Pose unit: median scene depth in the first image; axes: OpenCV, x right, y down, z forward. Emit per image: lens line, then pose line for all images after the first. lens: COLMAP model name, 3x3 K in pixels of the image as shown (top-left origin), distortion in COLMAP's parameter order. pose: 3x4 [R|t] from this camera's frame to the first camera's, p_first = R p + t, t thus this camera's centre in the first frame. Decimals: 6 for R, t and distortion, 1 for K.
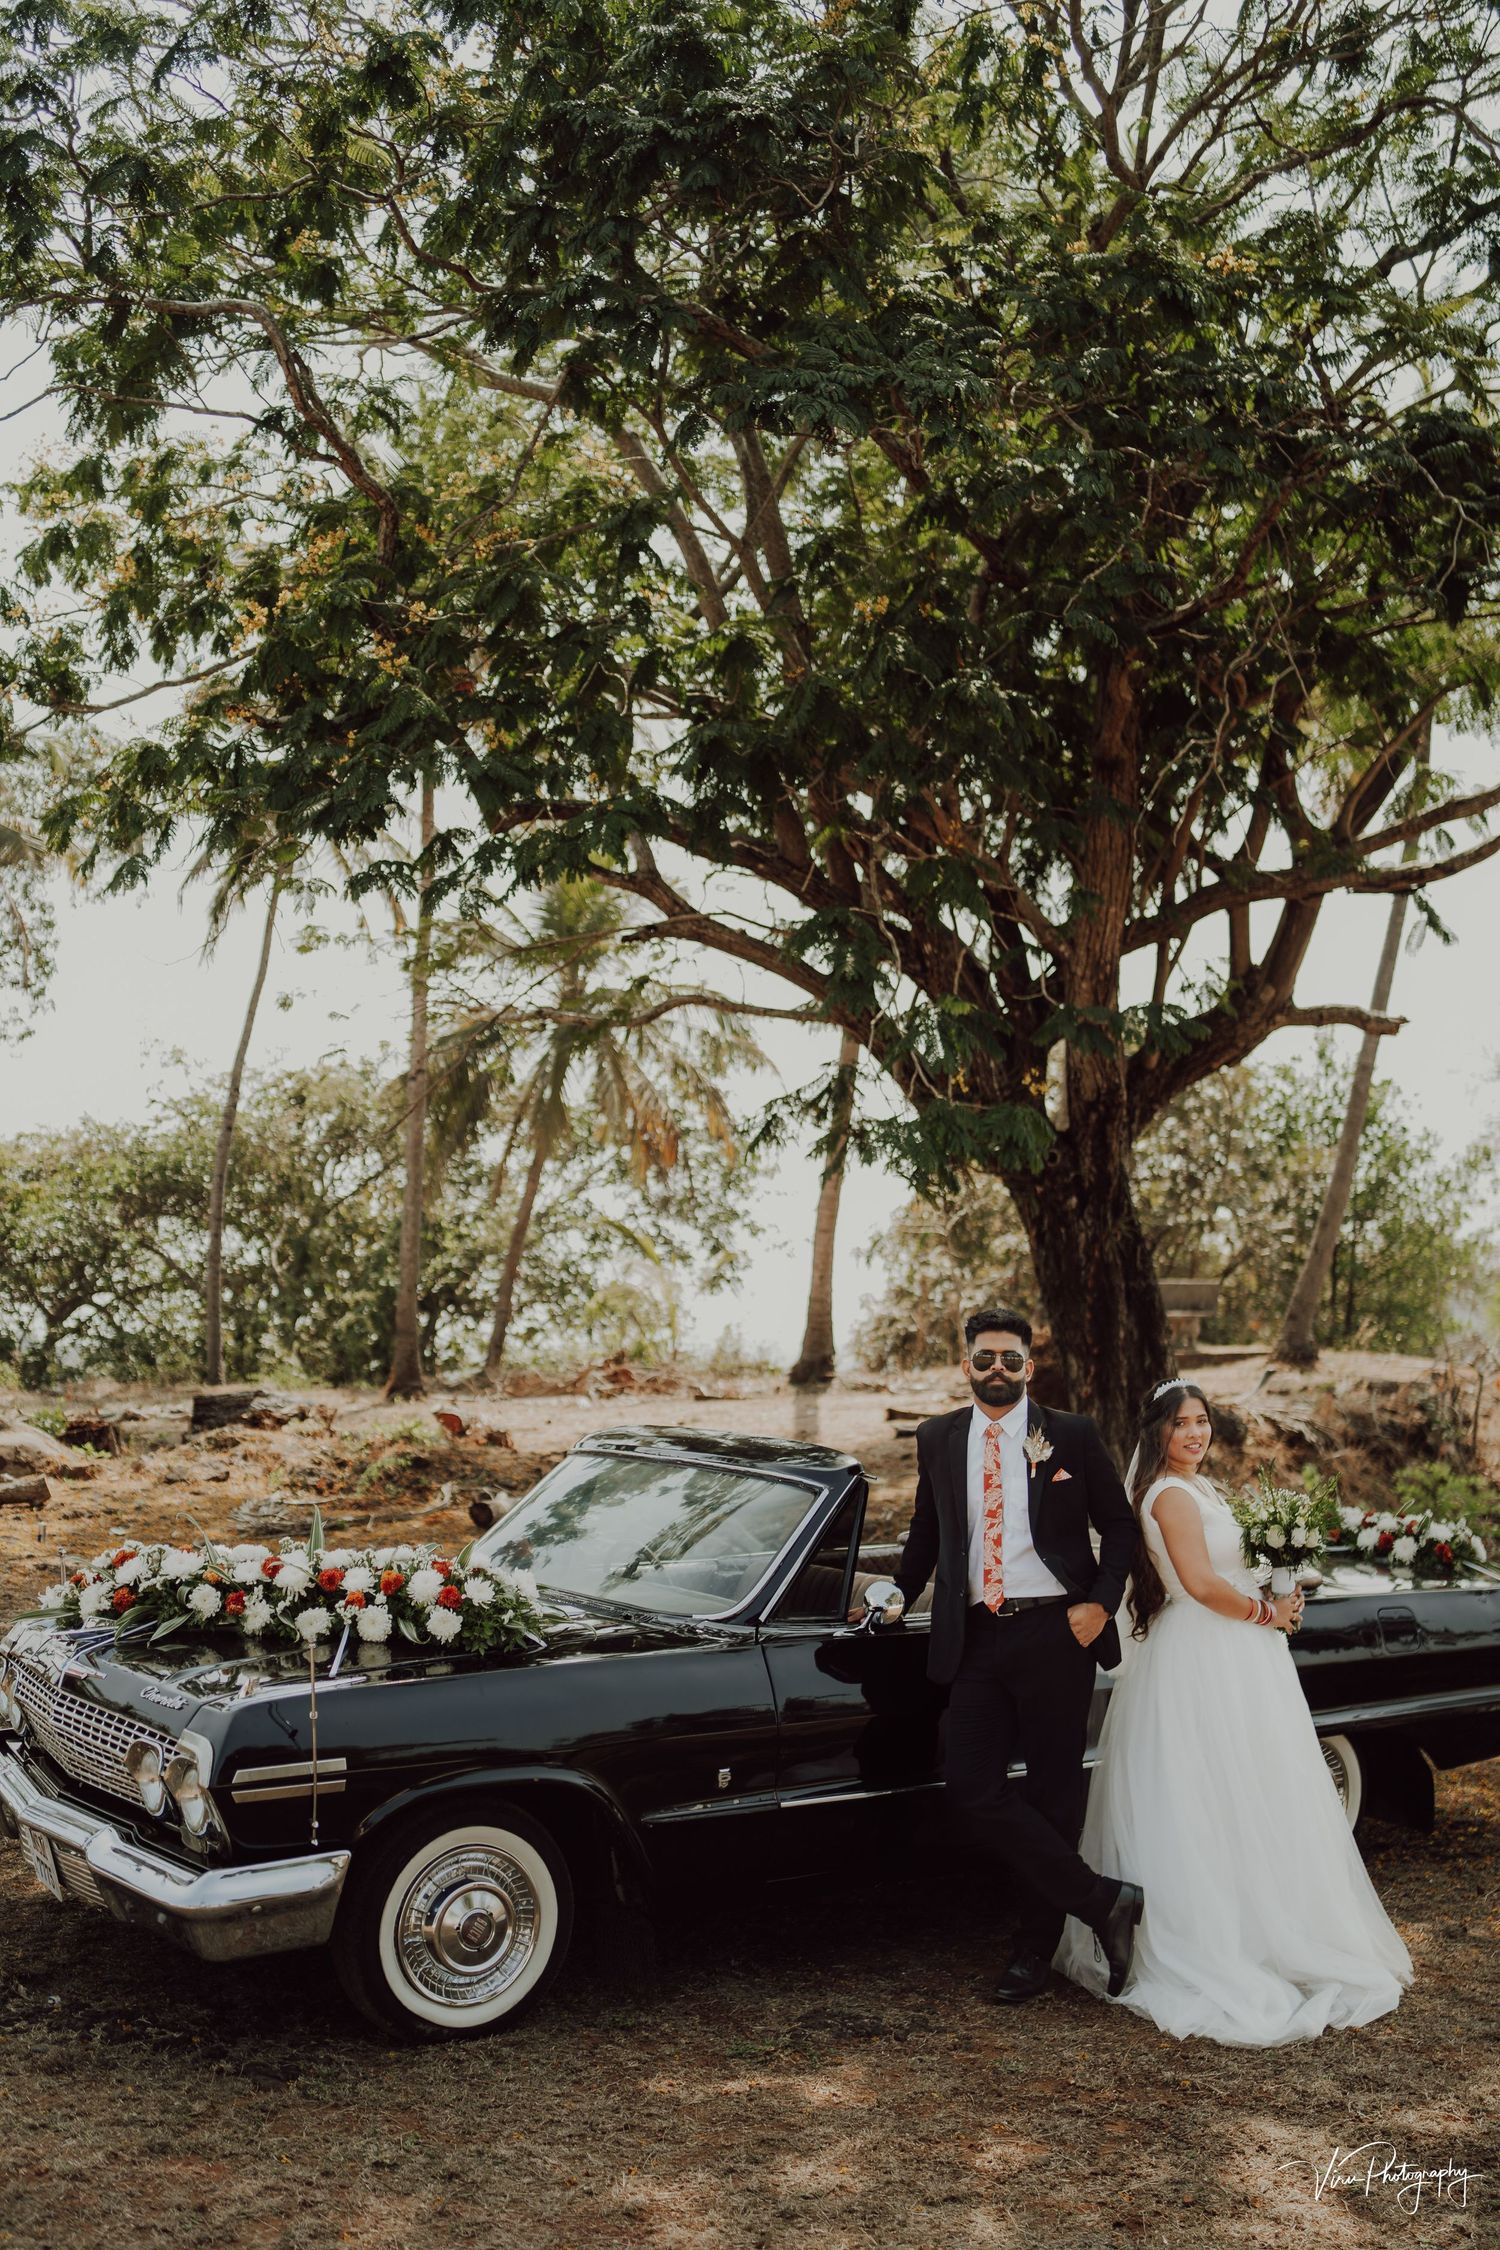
lens RADIAL K [[2419.5, 0, 750.0], [0, 2419.5, 1125.0], [0, 0, 1]] dist [-0.035779, -0.026115]
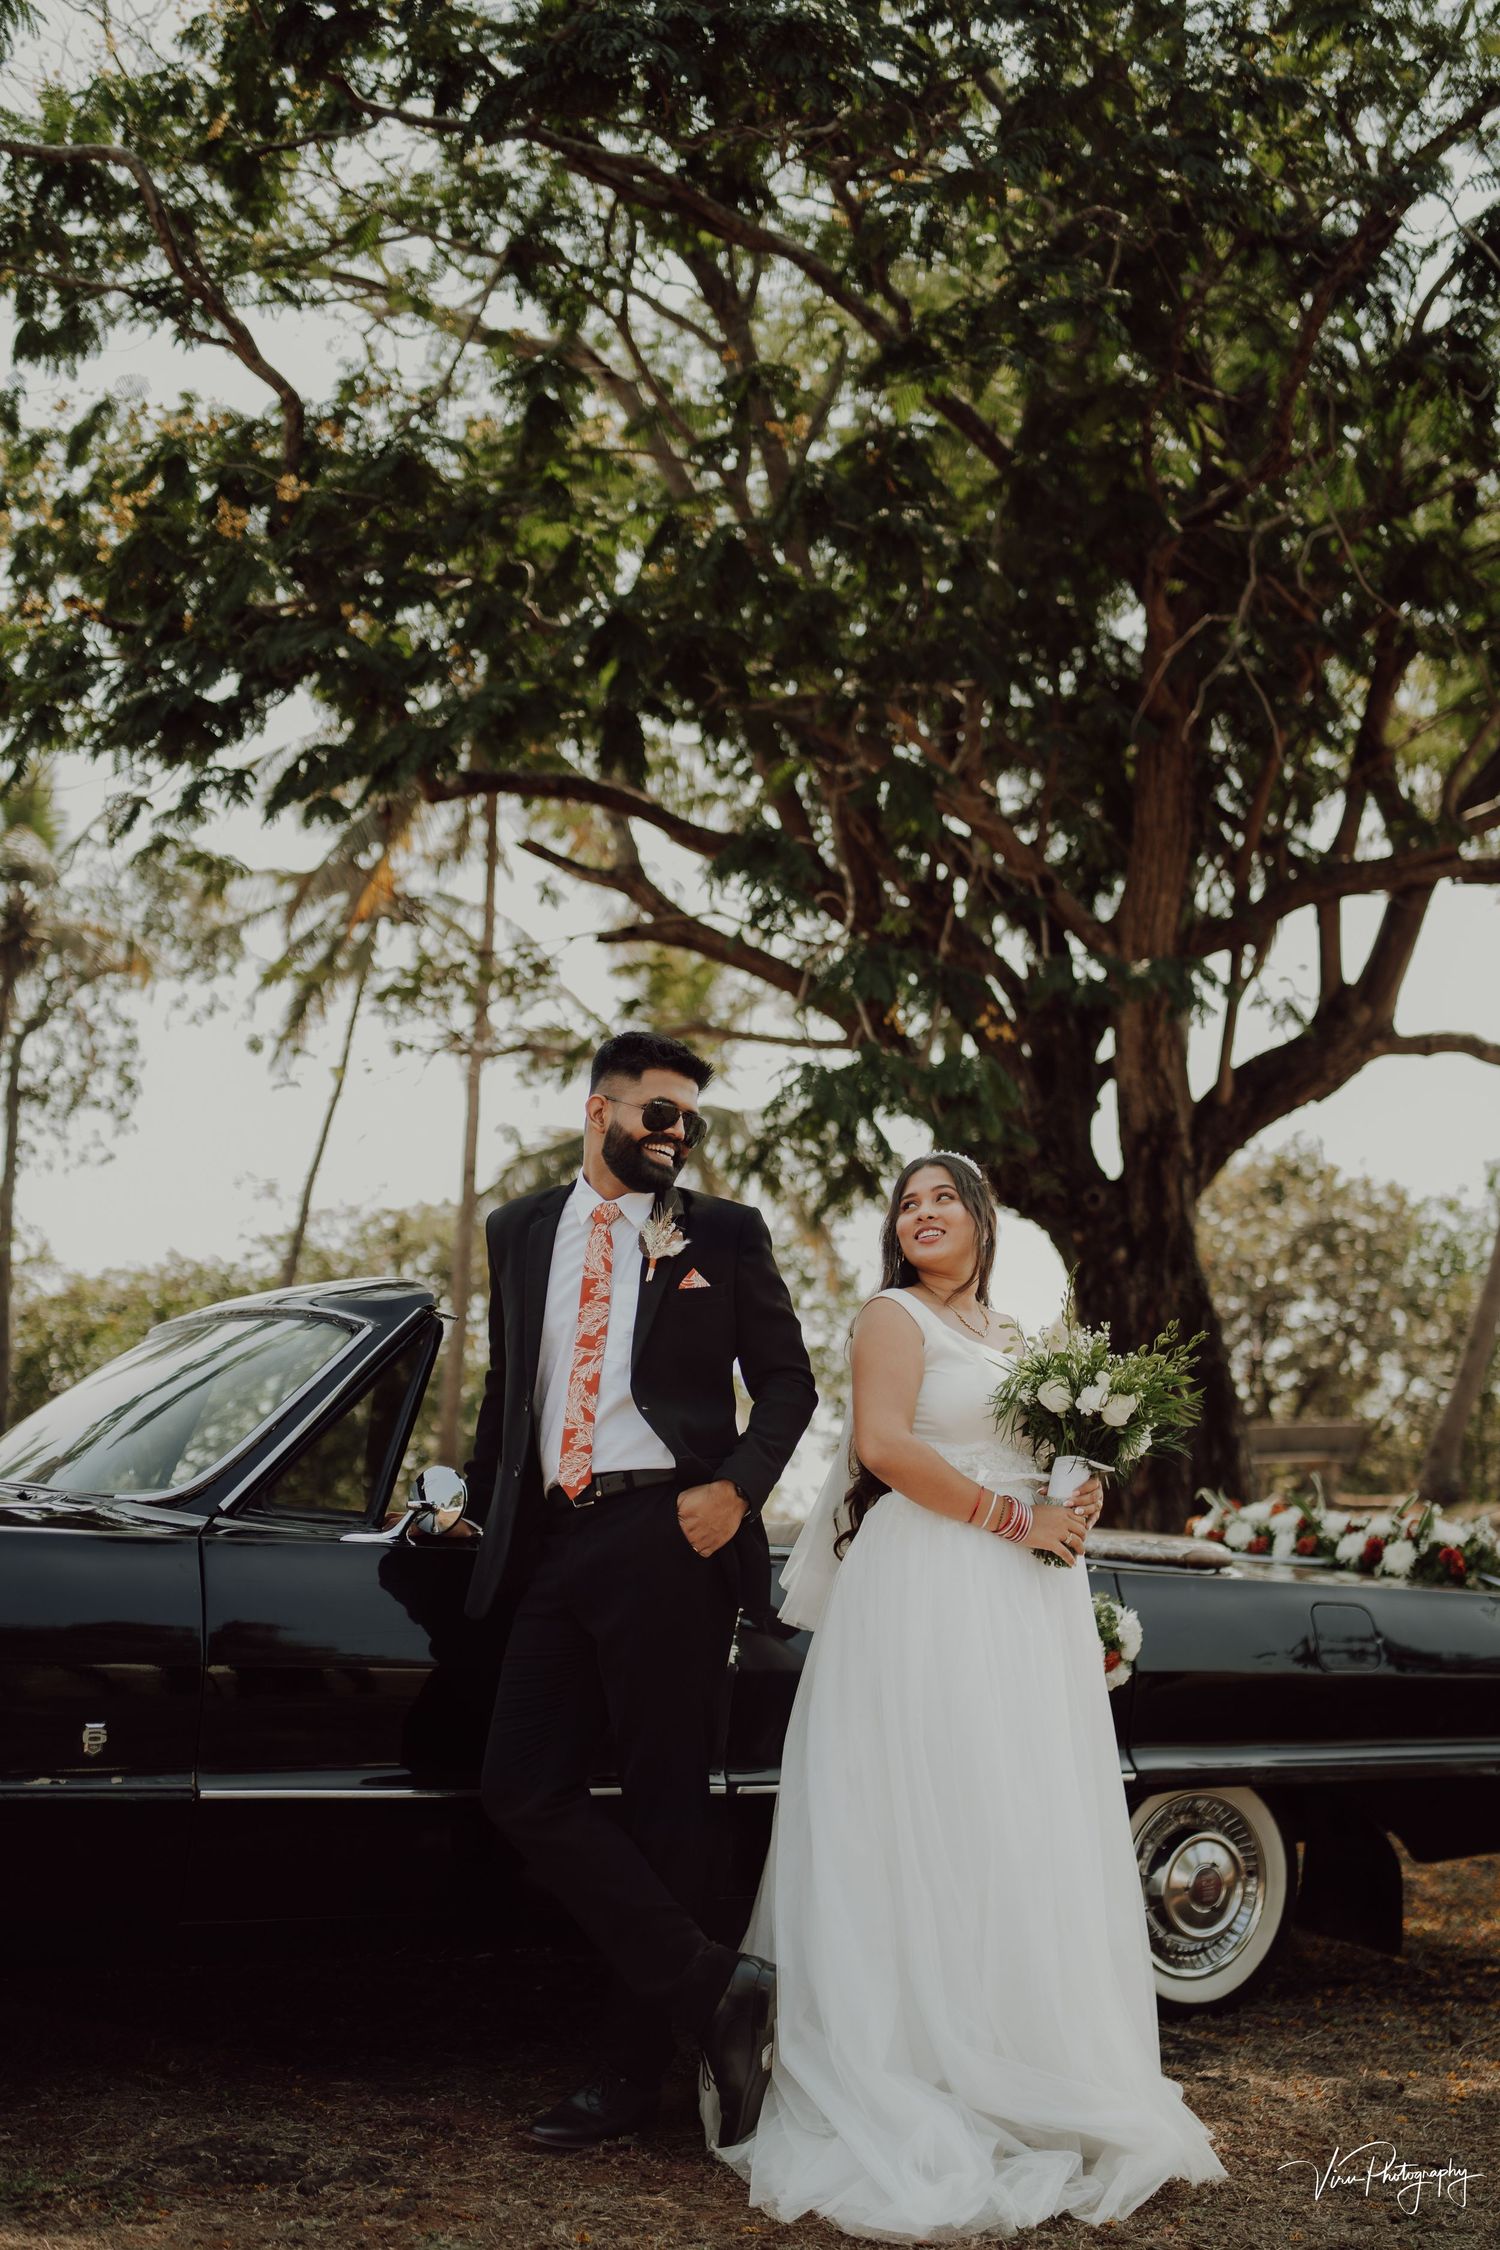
lens RADIAL K [[2419.5, 0, 750.0], [0, 2419.5, 1125.0], [0, 0, 1]] dist [-0.035779, -0.026115]
pose [[0.995529, 0.012603, -0.093610, 0.146057], [-0.021437, 0.995344, -0.093969, 0.118707], [0.091990, 0.095556, 0.991164, 0.278335]]
